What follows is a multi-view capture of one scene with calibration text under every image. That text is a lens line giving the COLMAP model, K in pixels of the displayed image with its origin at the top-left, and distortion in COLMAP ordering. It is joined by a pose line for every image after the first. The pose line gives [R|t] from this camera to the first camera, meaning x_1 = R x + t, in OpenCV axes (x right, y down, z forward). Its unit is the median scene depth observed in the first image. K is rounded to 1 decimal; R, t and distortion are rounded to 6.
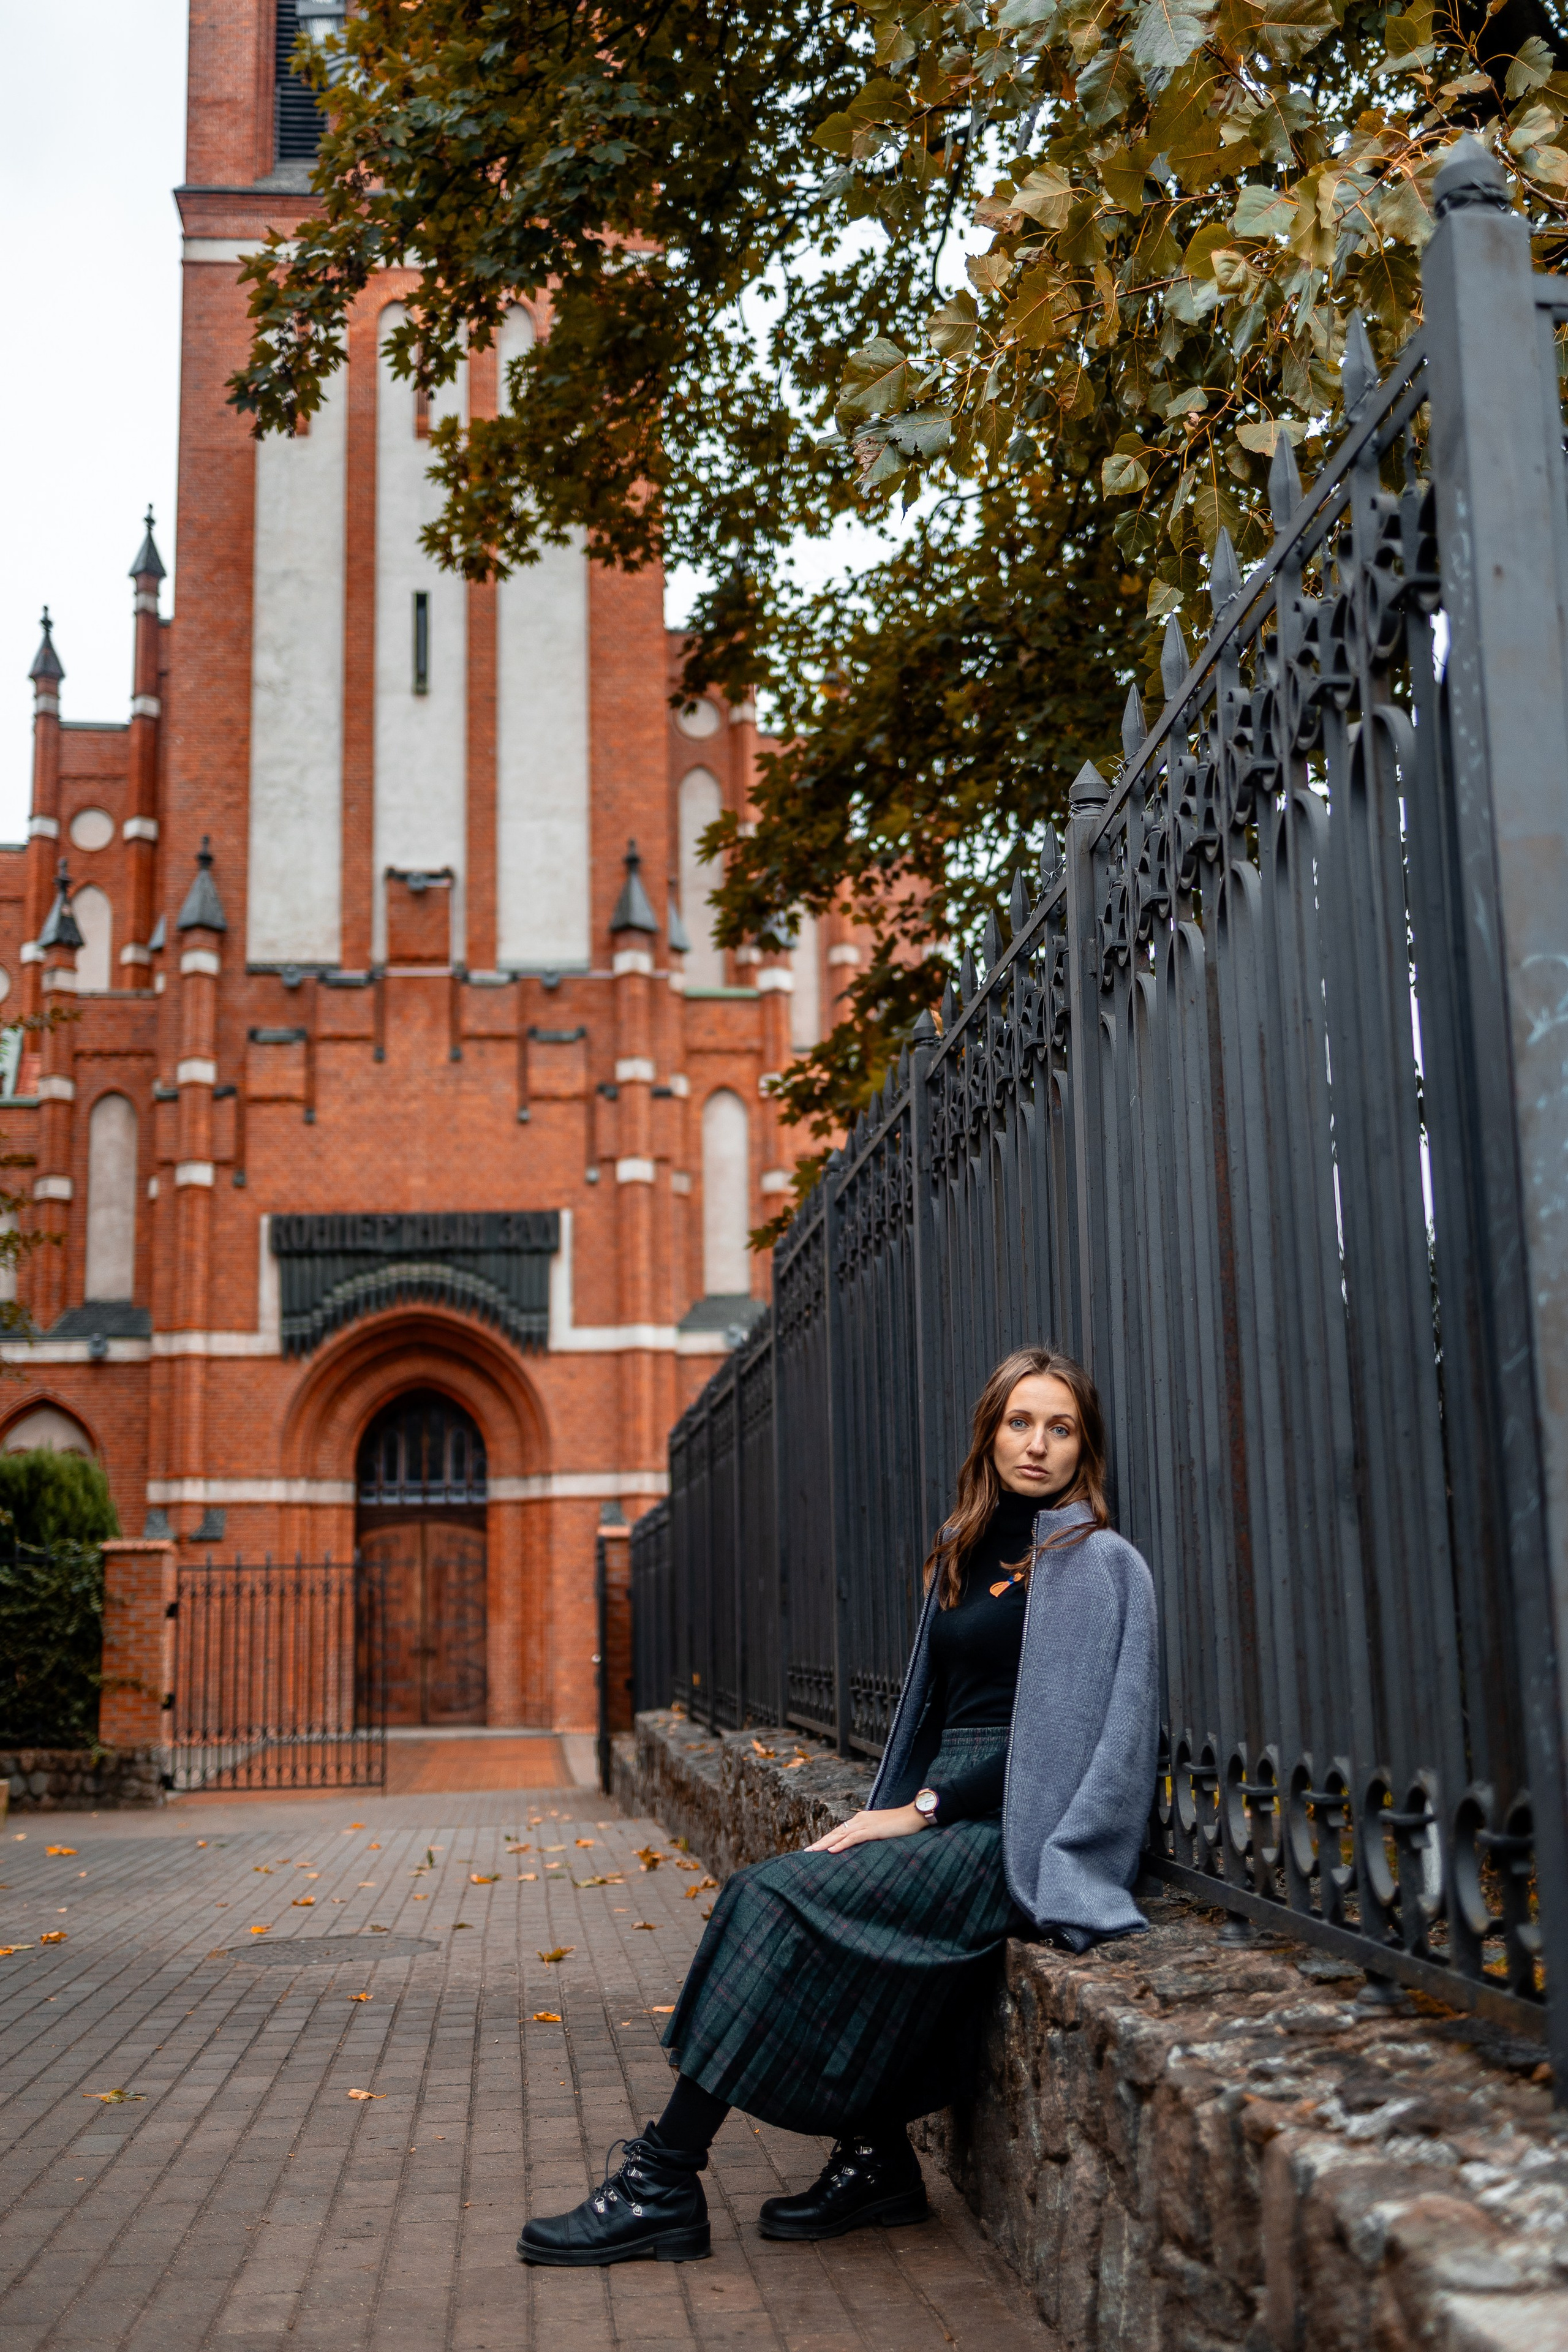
lens RADIAL K [[2329.0, 0, 790.5], [0, 2329.0, 1171.5], [0, 0, 1]] dist [-0.003652, 0.000000]
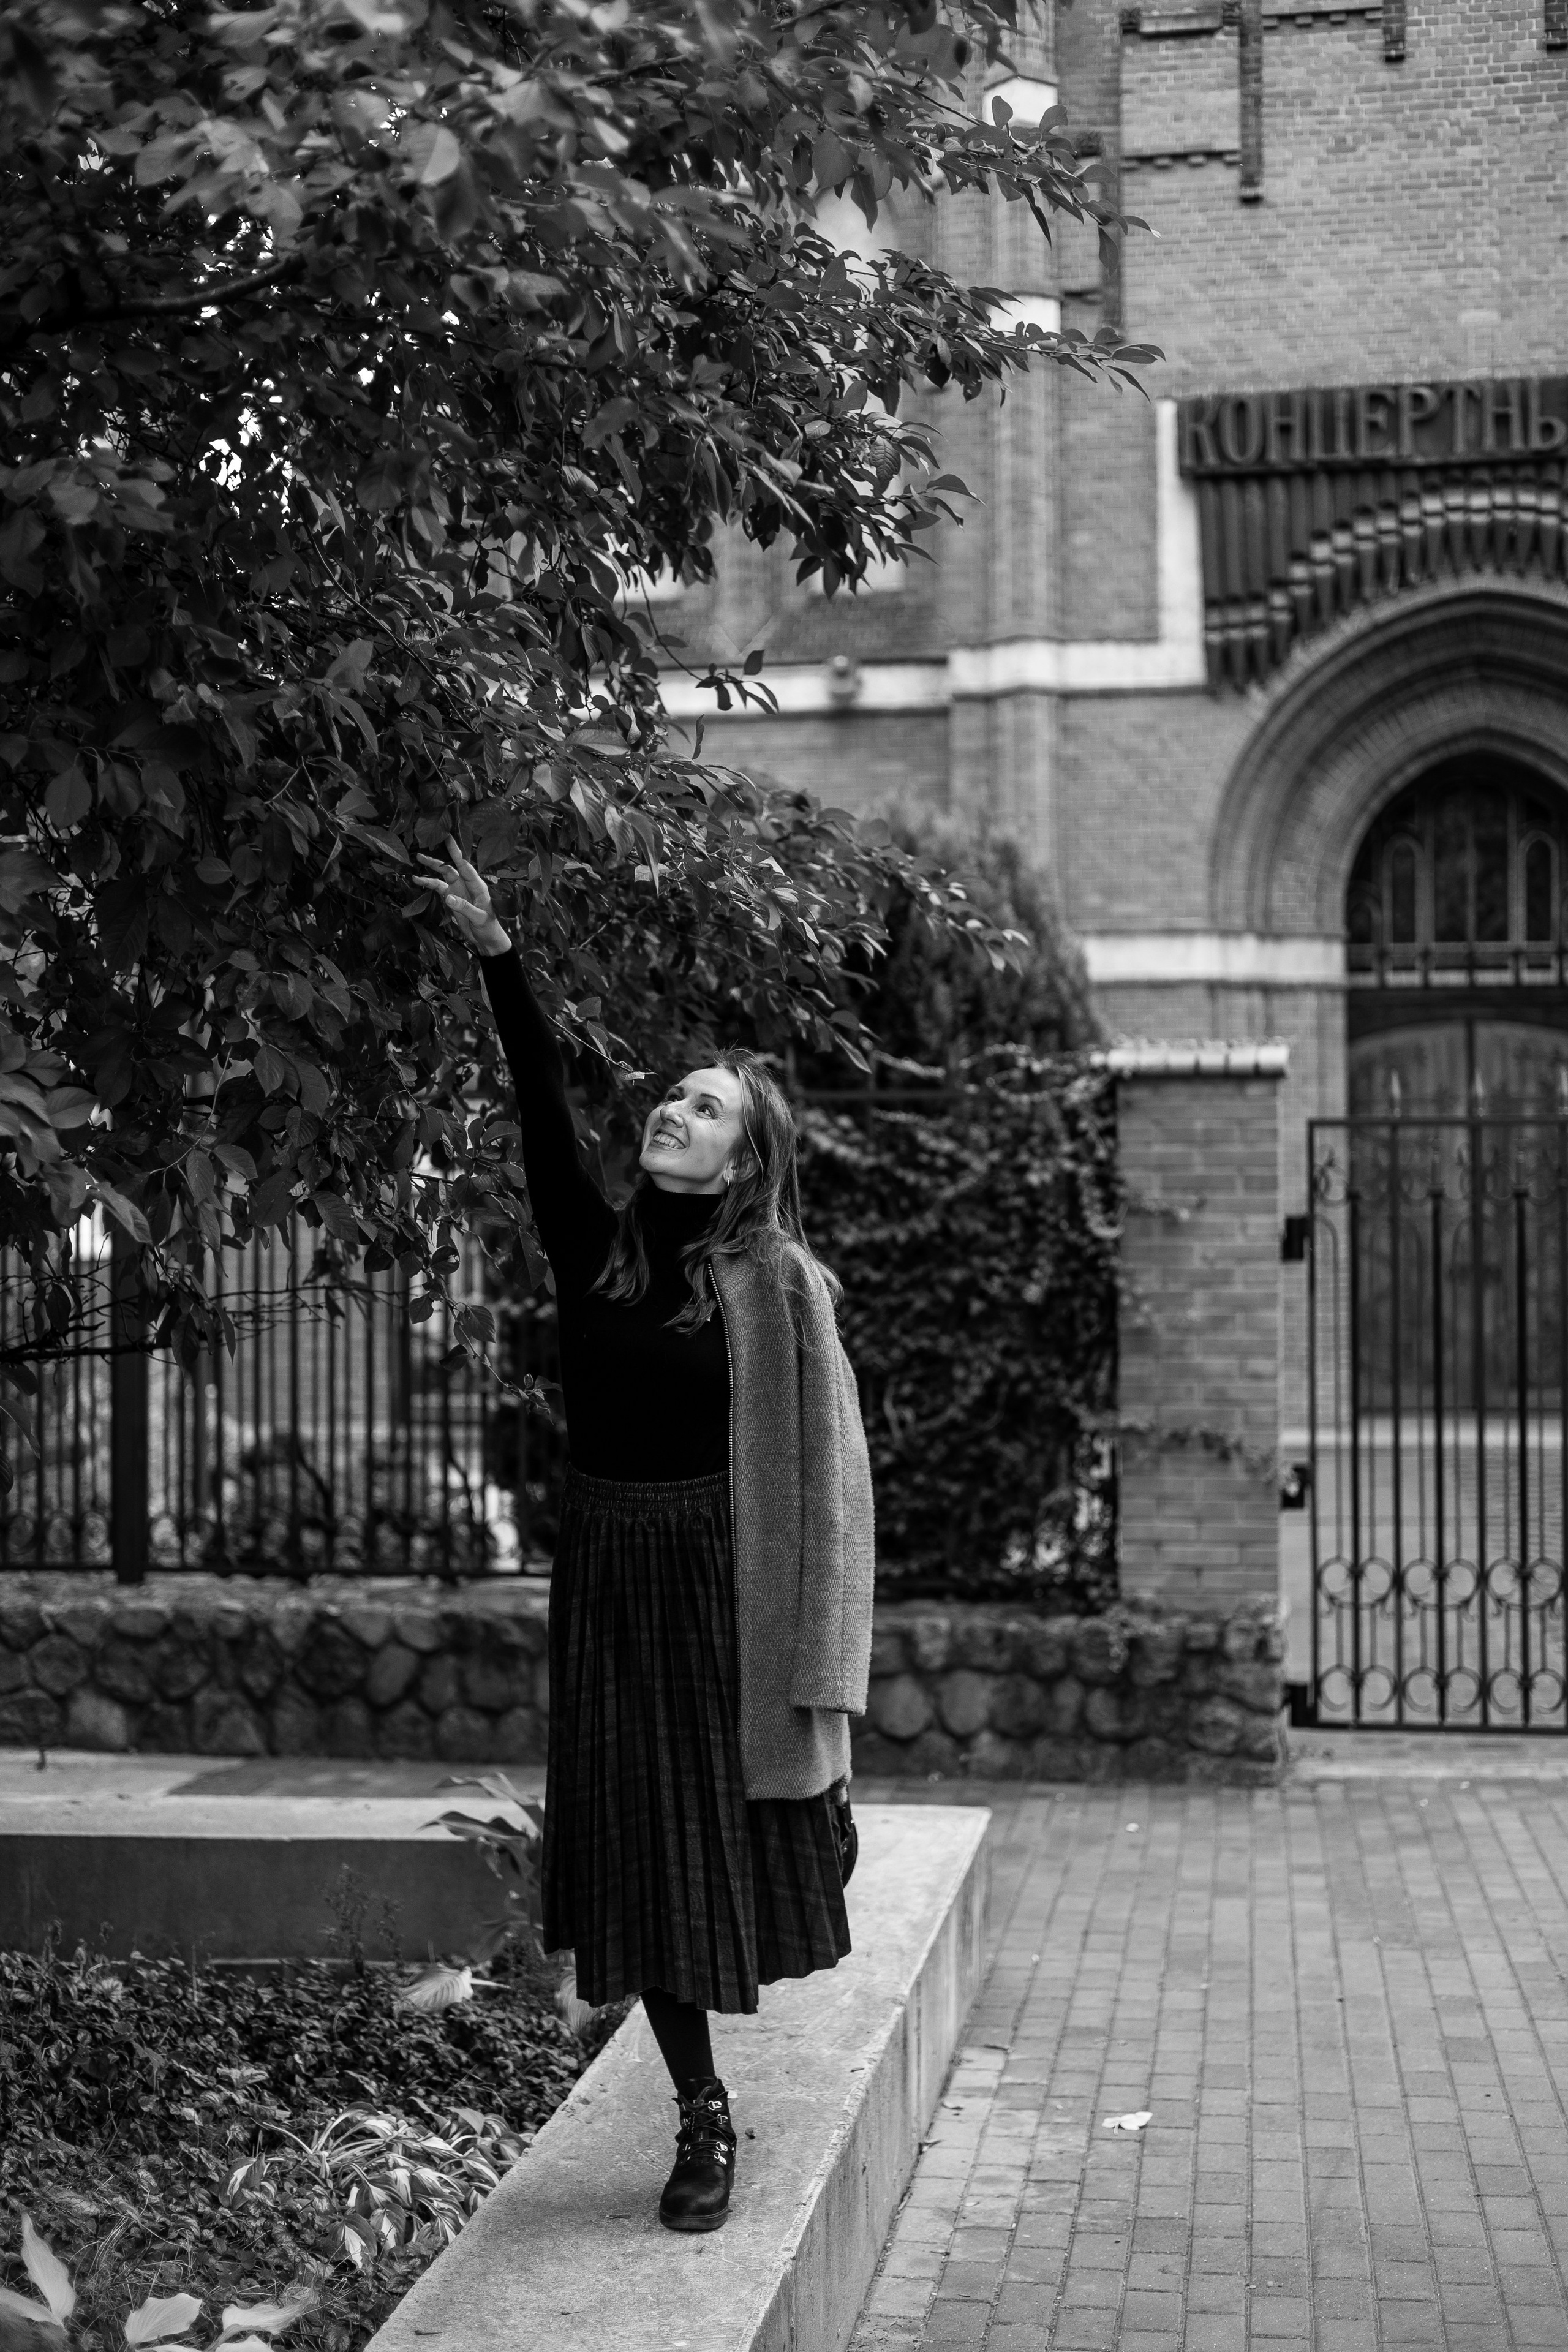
lens RADIAL K [[3187.0, 0, 783.1], [0, 3187.0, 1164.2], [0, 0, 1]] dist [-0.023331, 0.000000]
pose [[0.967186, 0.010759, -0.253843, -0.130976], [0.036916, 0.982549, 0.182301, 0.051319], [0.251374, -0.185690, 0.949911, 0.311452]]
